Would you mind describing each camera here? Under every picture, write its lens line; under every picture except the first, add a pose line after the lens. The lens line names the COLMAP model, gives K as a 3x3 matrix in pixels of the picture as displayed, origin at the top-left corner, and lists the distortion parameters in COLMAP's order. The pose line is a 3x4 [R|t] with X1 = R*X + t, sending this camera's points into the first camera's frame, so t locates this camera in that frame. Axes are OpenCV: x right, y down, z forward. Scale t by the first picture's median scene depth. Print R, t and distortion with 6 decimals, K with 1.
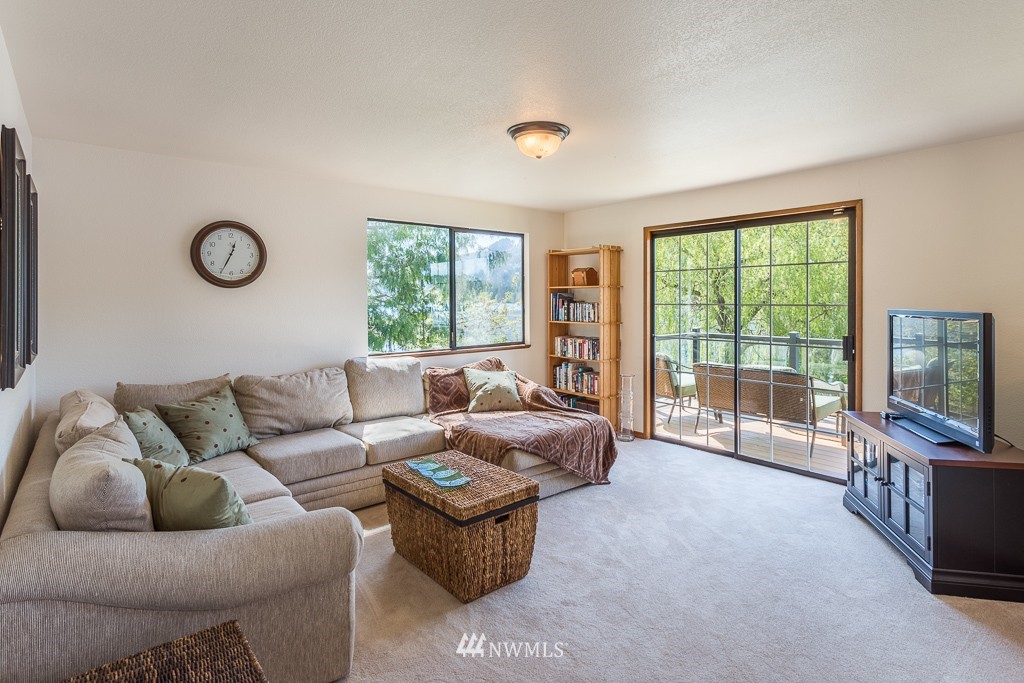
lens RADIAL K [[522.6, 0, 510.2], [0, 522.6, 305.3], [0, 0, 1]] dist [-0.003170, 0.000084]
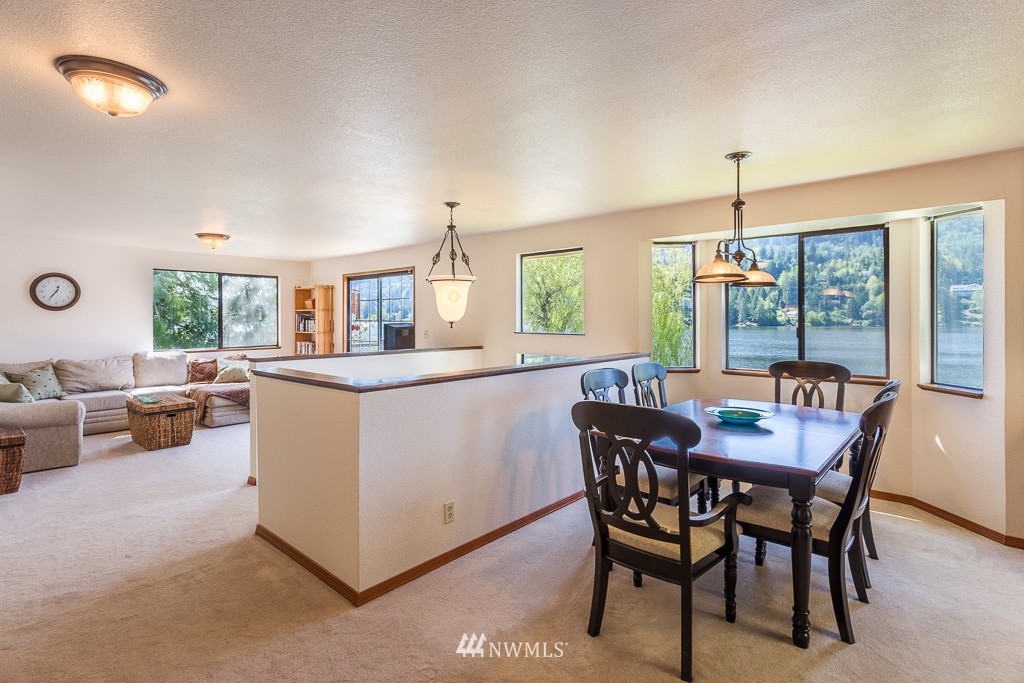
lens RADIAL K [[522.6, 0, 512.5], [0, 522.6, 321.5], [0, 0, 1]] dist [-0.003170, 0.000084]
pose [[0.991901, 0.000927, 0.127010, 0.728095], [-0.000088, 0.999978, -0.006611, 0.013586], [-0.127013, 0.006546, 0.991879, -0.889165]]
